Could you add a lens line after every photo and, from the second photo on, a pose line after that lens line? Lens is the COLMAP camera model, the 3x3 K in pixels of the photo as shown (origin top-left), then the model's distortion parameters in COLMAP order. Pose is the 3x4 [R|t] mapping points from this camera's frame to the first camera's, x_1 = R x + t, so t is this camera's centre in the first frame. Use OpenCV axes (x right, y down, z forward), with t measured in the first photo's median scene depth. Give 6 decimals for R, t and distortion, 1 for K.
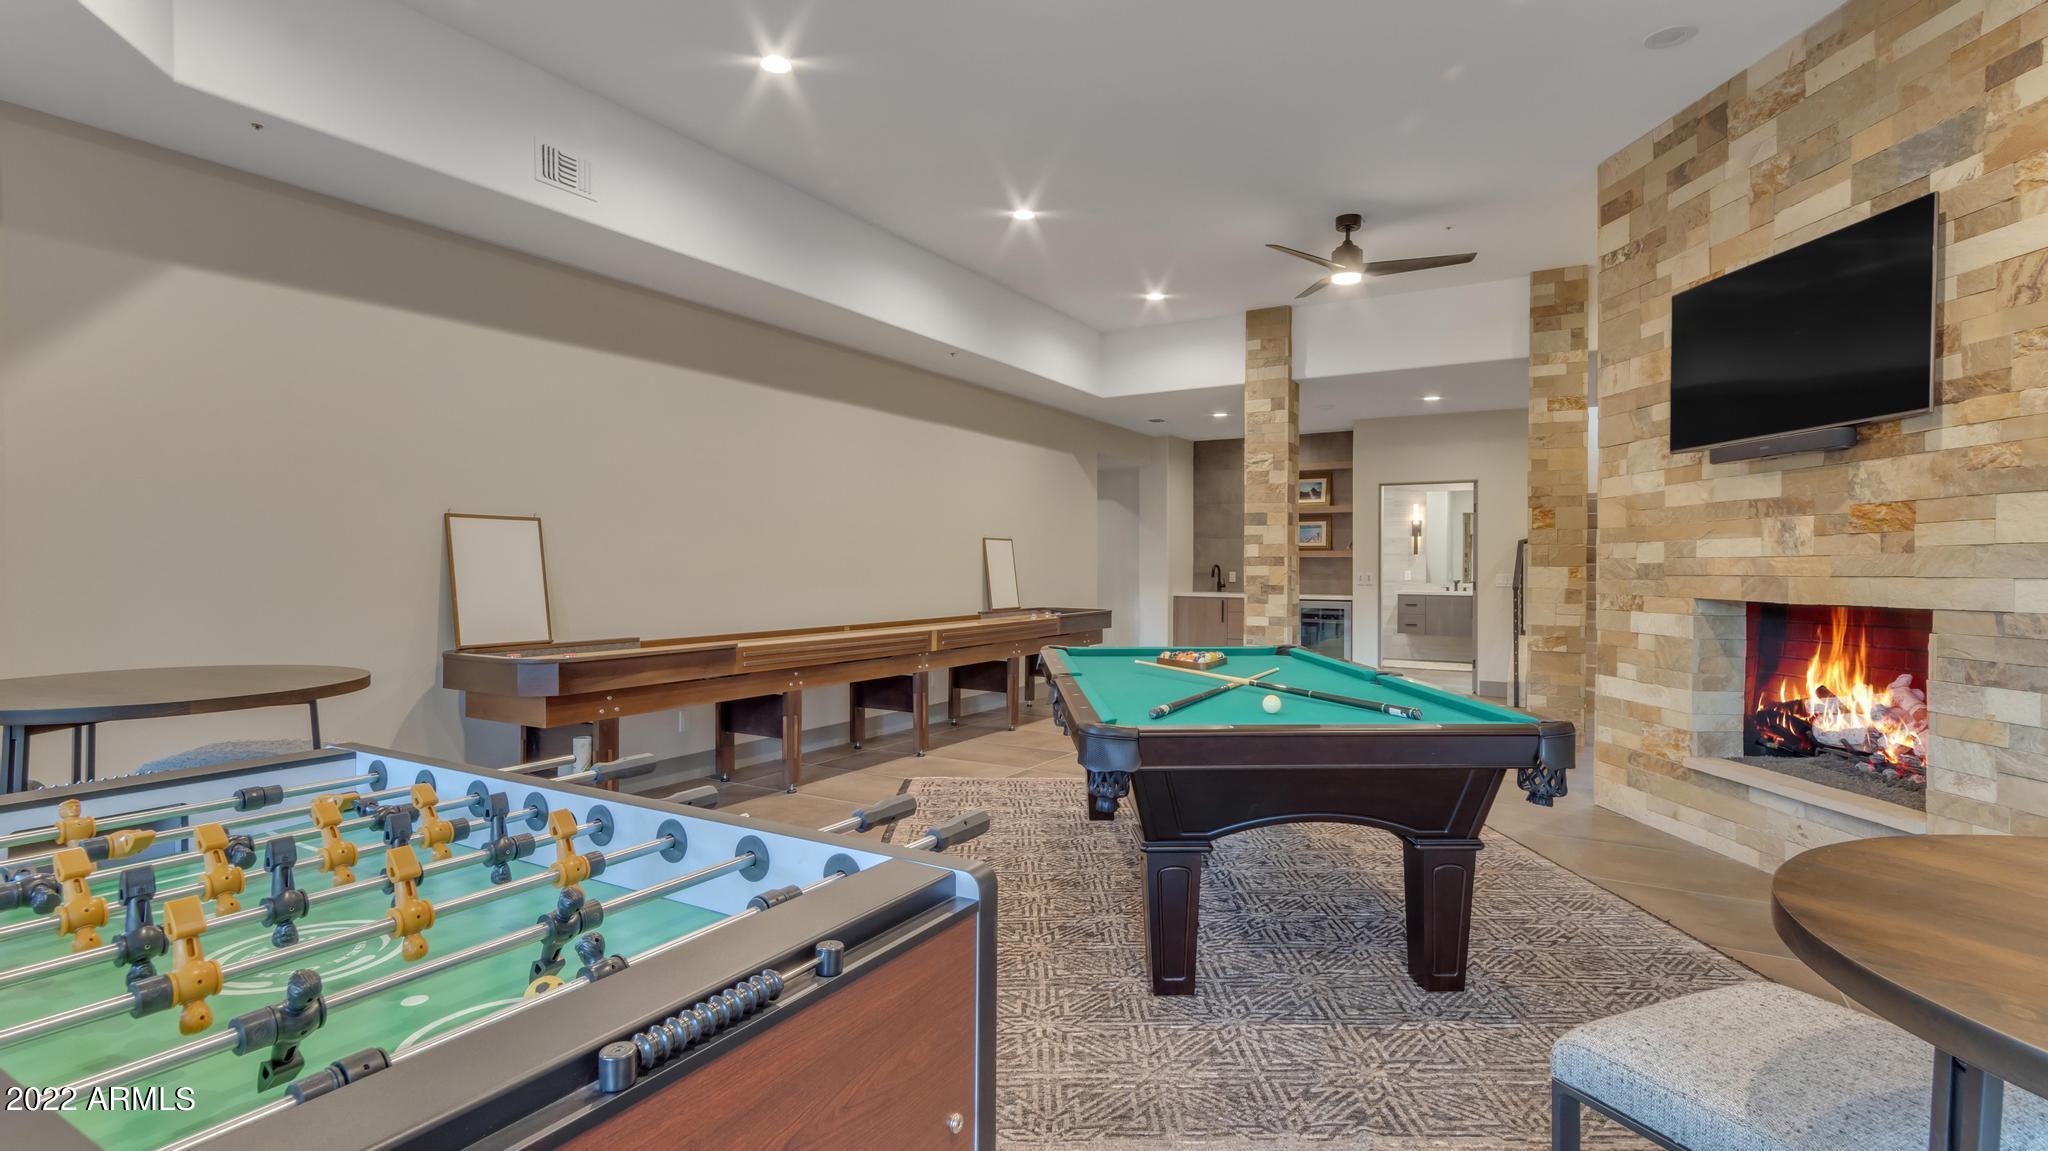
lens RADIAL K [[1007.5, 0, 982.2], [0, 1007.5, 566.5], [0, 0, 1]] dist [0.002305, 0.001200]
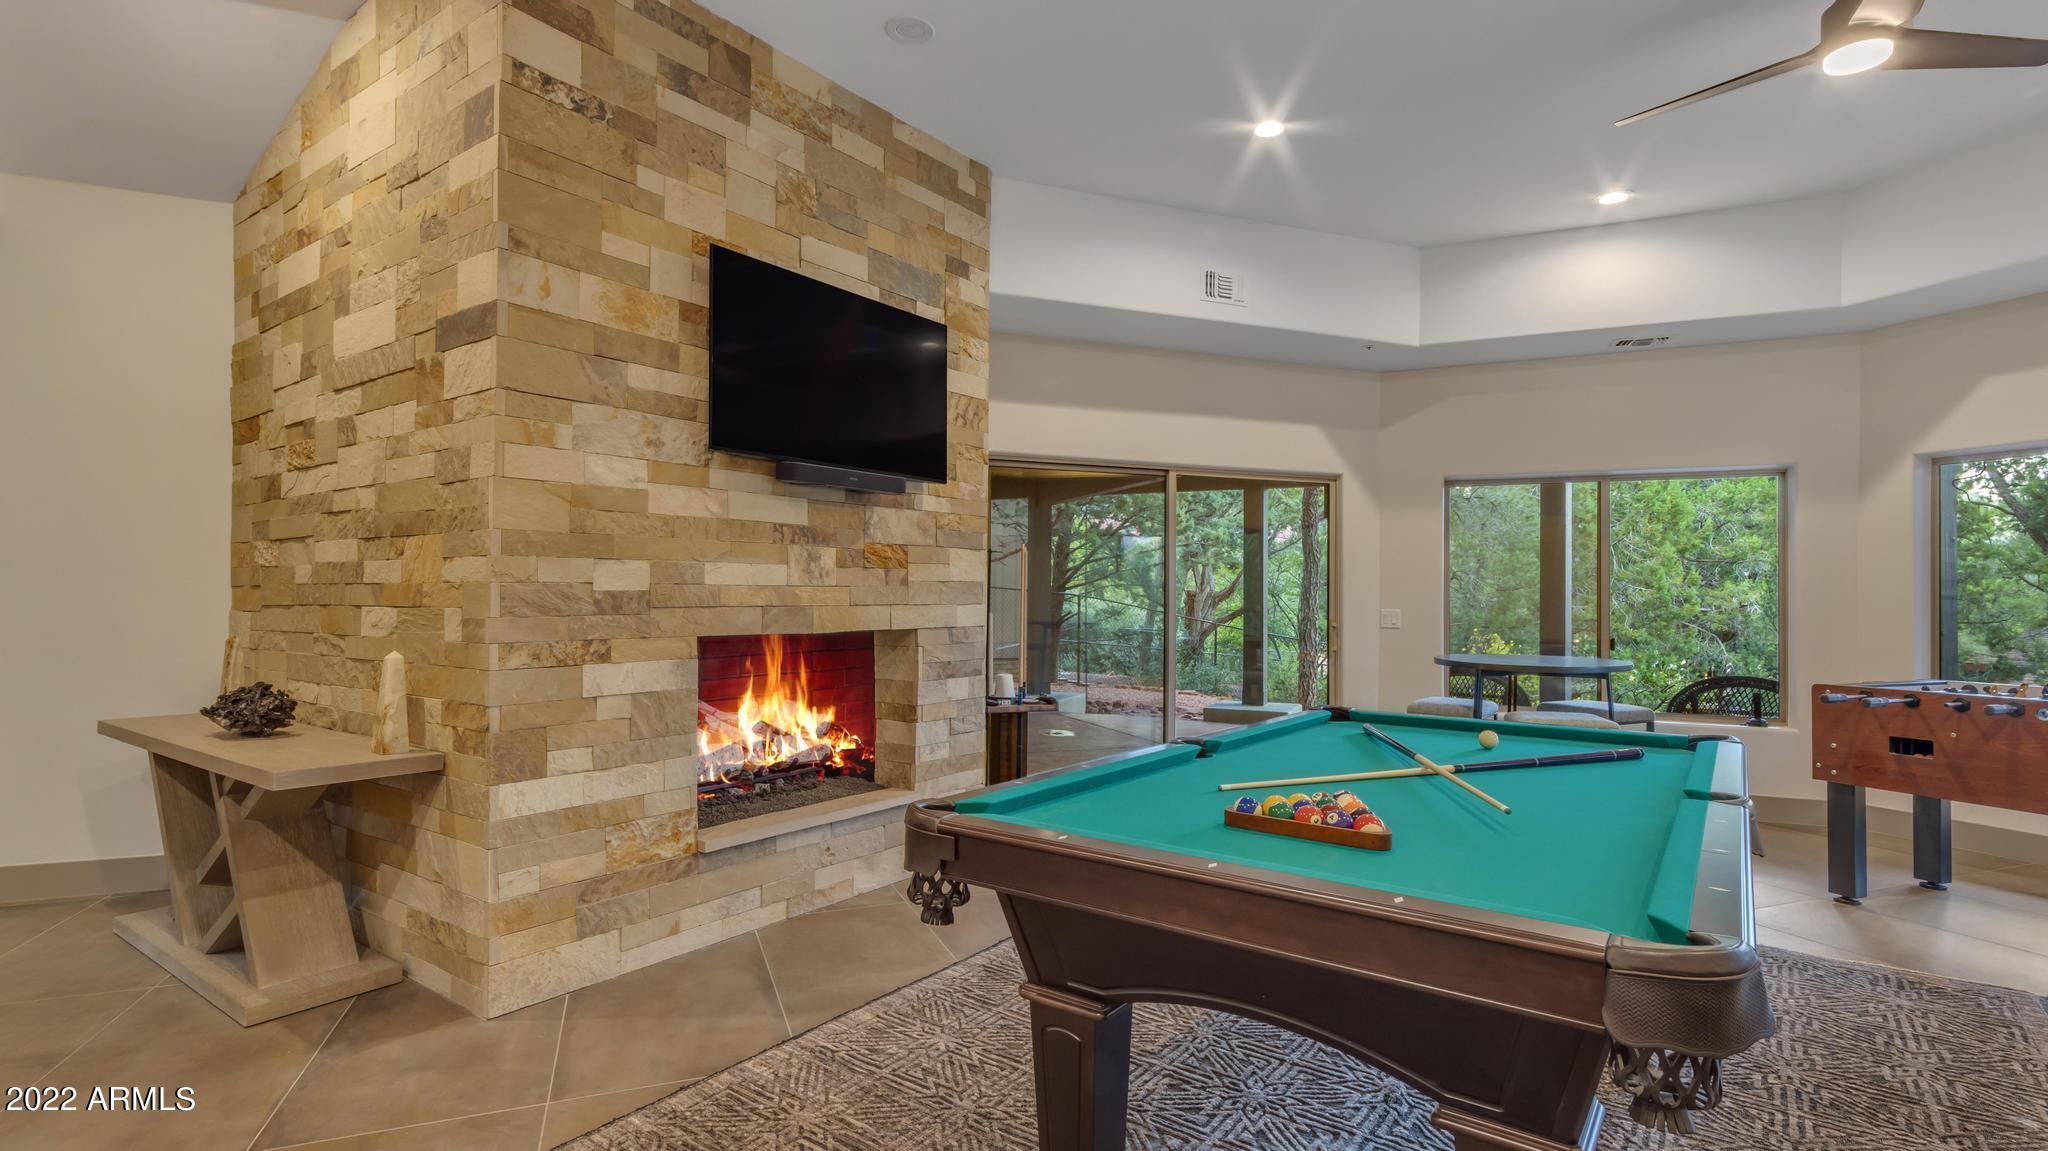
lens RADIAL K [[965.7, 0, 1027.3], [0, 965.7, 584.9], [0, 0, 1]] dist [-0.001342, 0.000330]
pose [[-0.813248, -0.003527, 0.581907, 0.063647], [-0.009517, 0.999929, -0.007238, -0.005741], [-0.581840, -0.011424, -0.813223, 1.543078]]
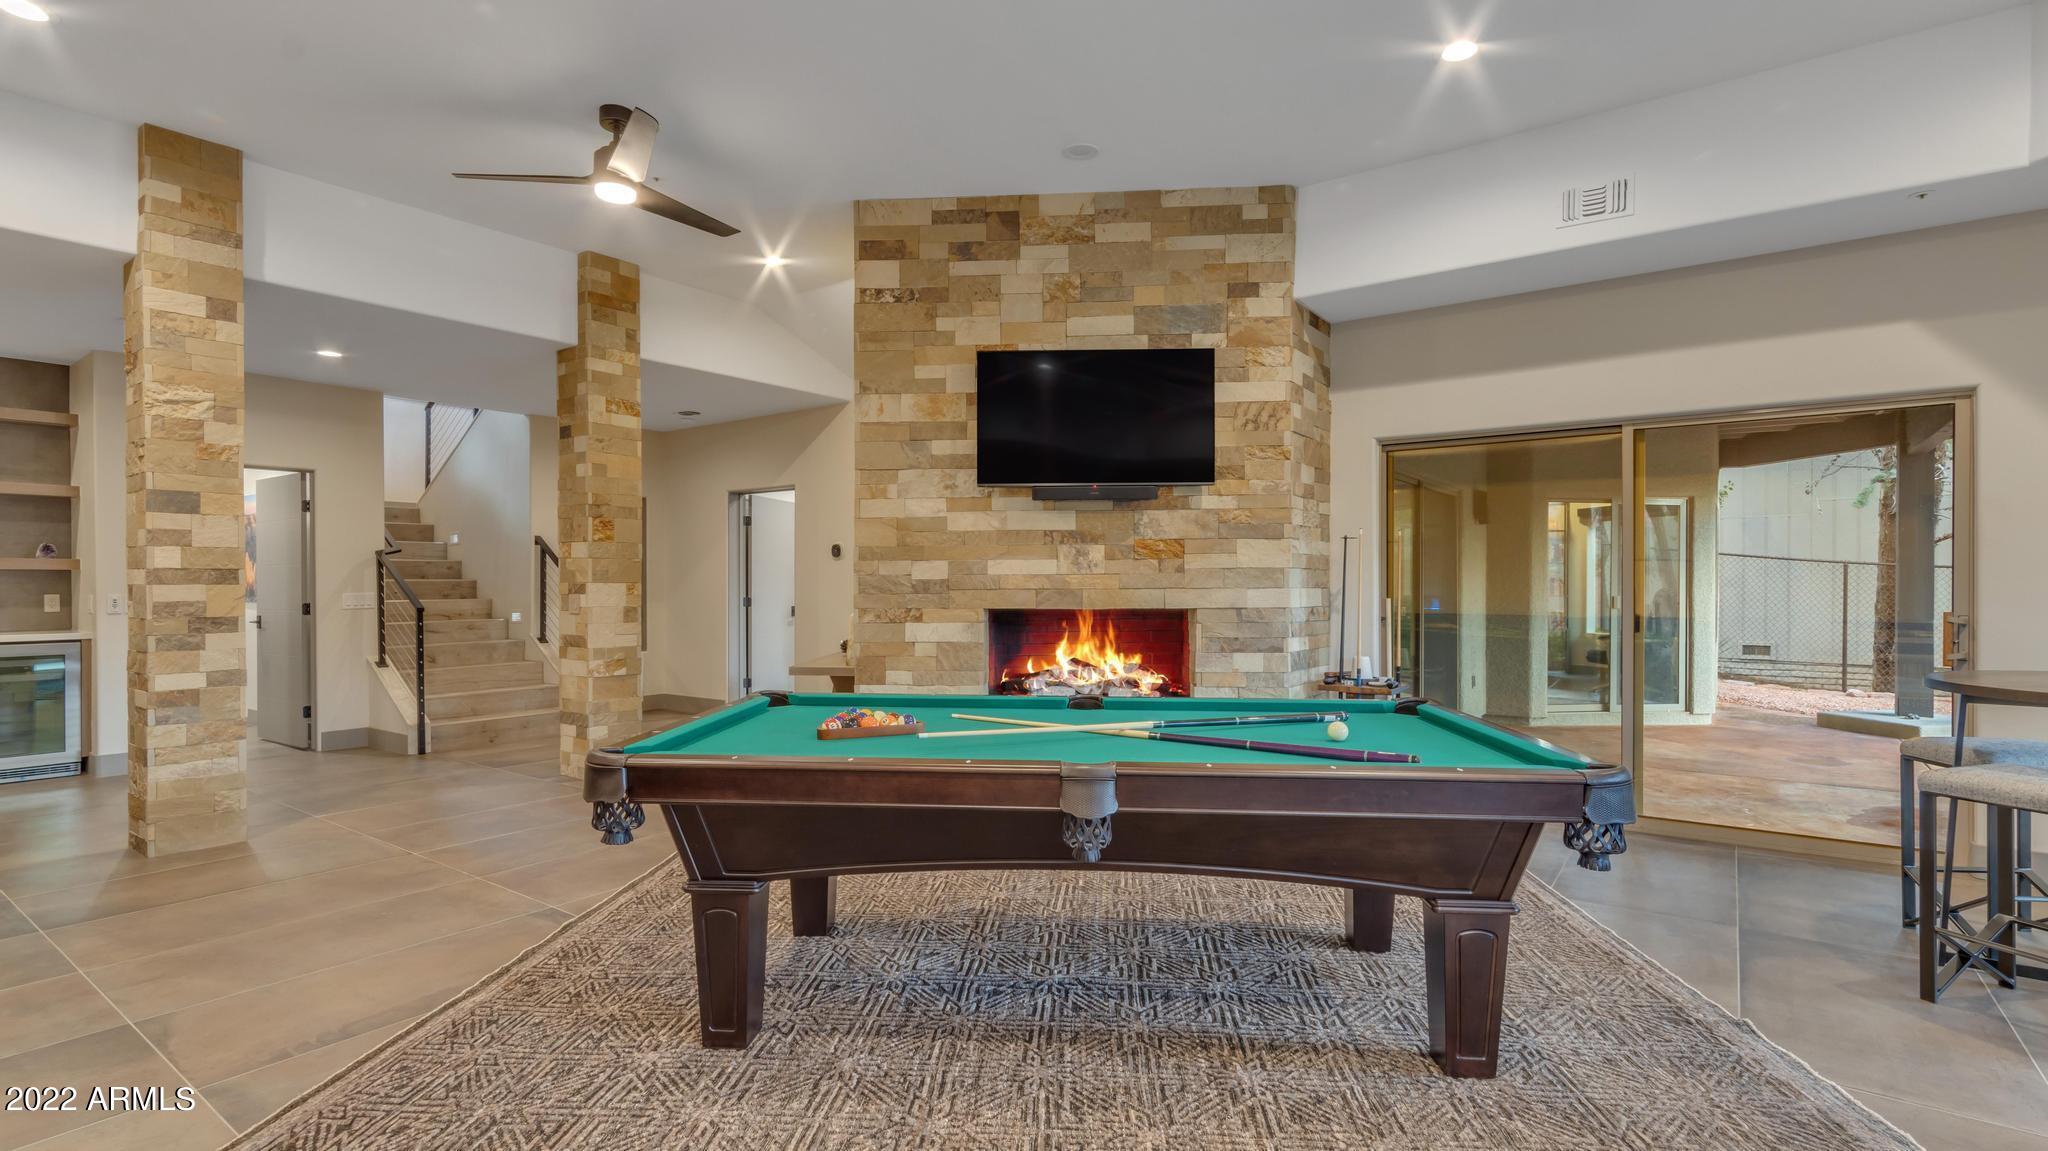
lens RADIAL K [[965.7, 0, 1027.3], [0, 965.7, 584.9], [0, 0, 1]] dist [-0.001342, 0.000330]
pose [[0.048591, -0.007078, 0.998794, -0.468298], [0.003475, 0.999970, 0.006918, -0.004515], [-0.998813, 0.003135, 0.048614, 0.941859]]
